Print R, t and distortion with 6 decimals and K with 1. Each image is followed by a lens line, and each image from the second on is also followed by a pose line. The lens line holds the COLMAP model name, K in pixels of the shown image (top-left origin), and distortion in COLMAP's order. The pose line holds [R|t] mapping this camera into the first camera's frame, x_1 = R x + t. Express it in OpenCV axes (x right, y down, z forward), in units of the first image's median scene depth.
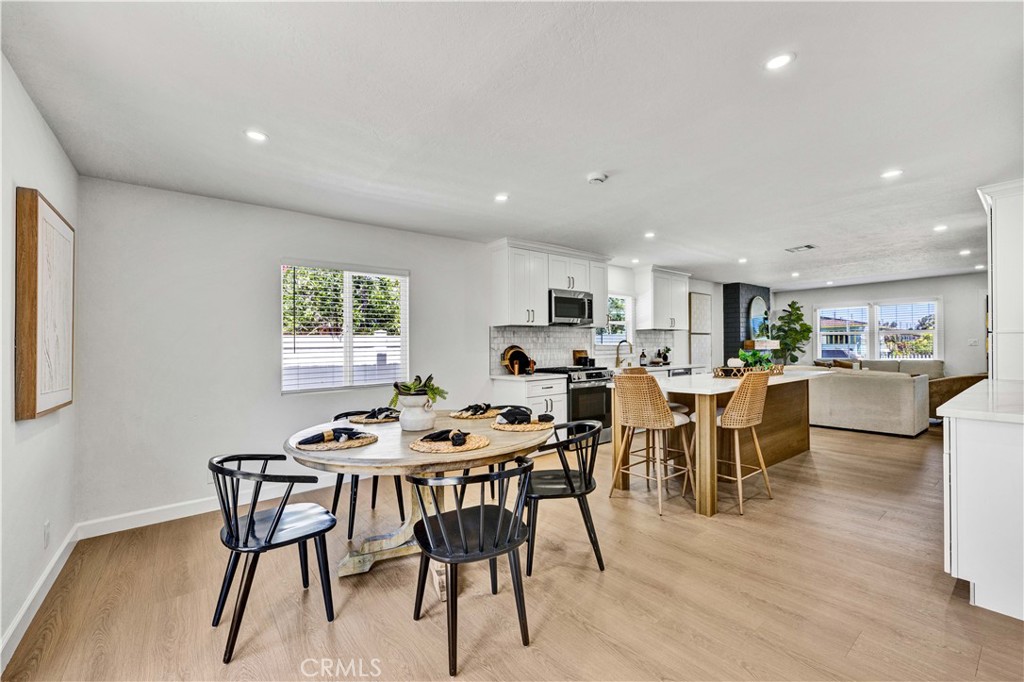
lens RADIAL K [[426.9, 0, 502.4], [0, 426.9, 356.2], [0, 0, 1]] dist [0.007731, -0.001233]
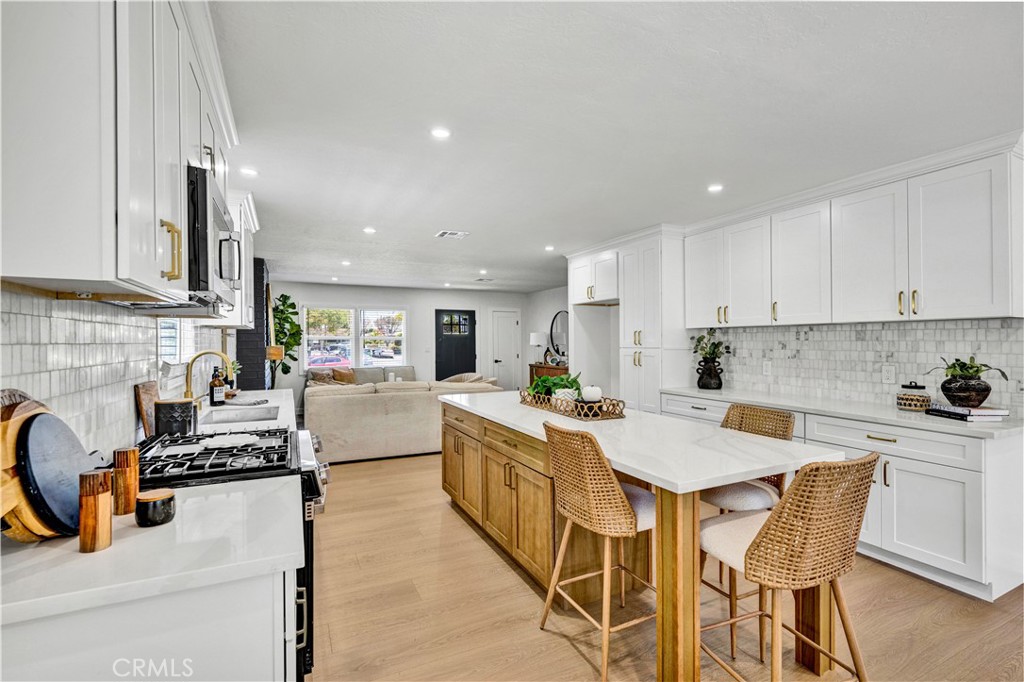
lens RADIAL K [[481.5, 0, 508.3], [0, 481.5, 339.0], [0, 0, 1]] dist [0.004046, -0.002463]
pose [[0.196378, 0.016893, 0.980383, -0.123486], [0.018815, 0.999603, -0.020993, -0.033810], [-0.980348, 0.022568, 0.195982, 0.611870]]
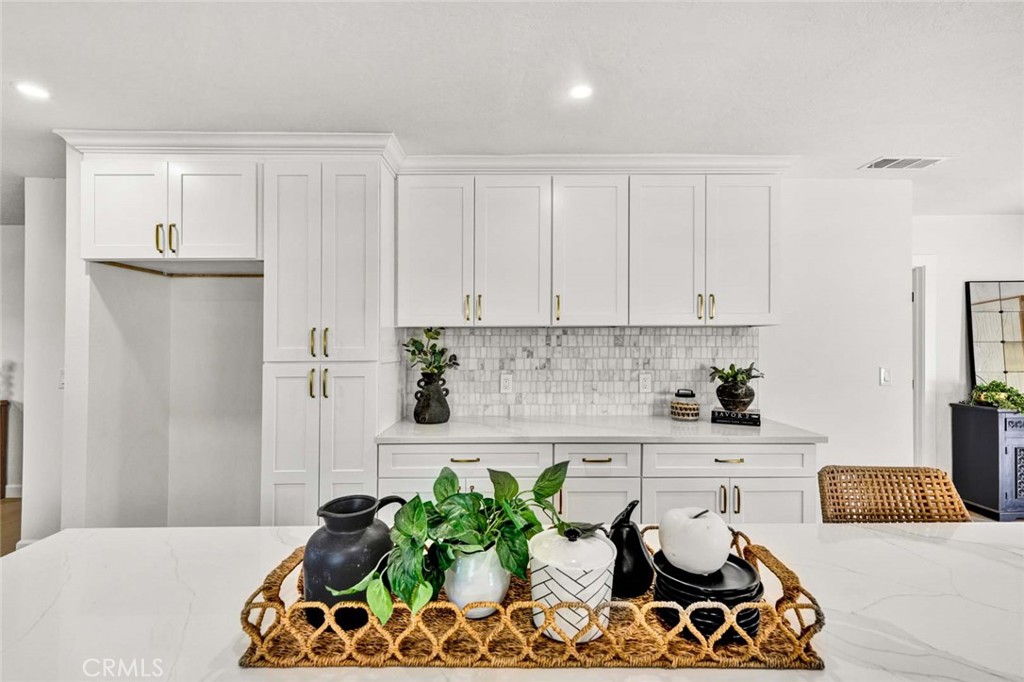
lens RADIAL K [[440.0, 0, 526.2], [0, 440.0, 341.1], [0, 0, 1]] dist [0.001257, 0.002350]
pose [[-0.803801, 0.017197, 0.594650, 0.300435], [0.023742, 0.999713, 0.003181, -0.045072], [-0.594425, 0.016675, -0.803978, 0.738583]]
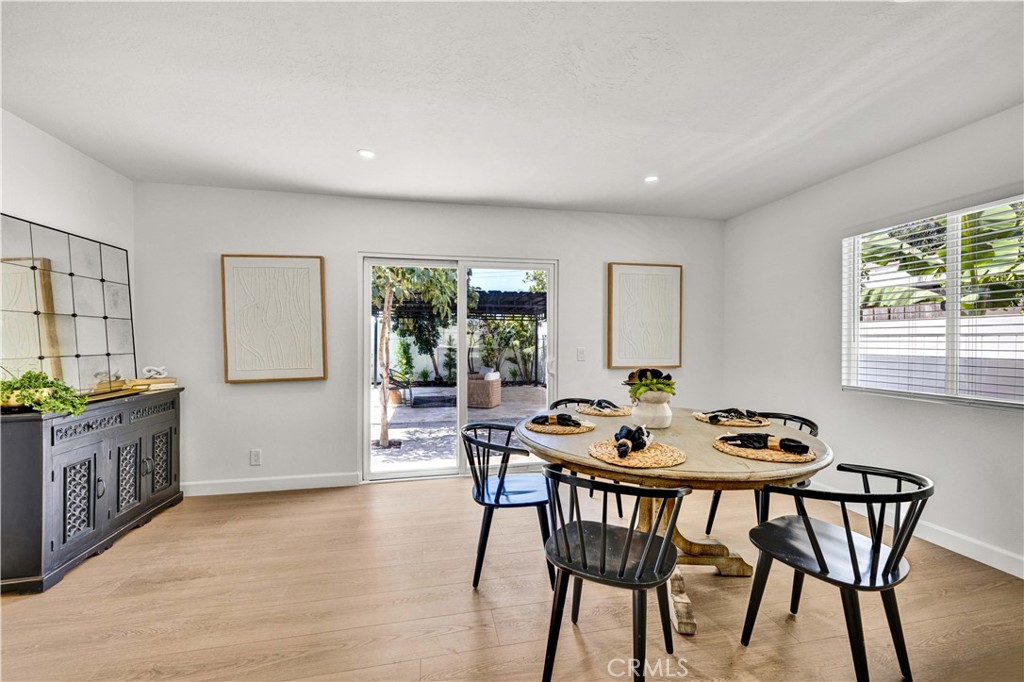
lens RADIAL K [[426.9, 0, 511.2], [0, 426.9, 337.7], [0, 0, 1]] dist [0.007731, -0.001233]
pose [[-0.451228, 0.013022, -0.892314, 0.292336], [-0.011768, 0.999720, 0.020541, -0.018085], [0.892331, 0.019769, -0.450948, 0.445167]]
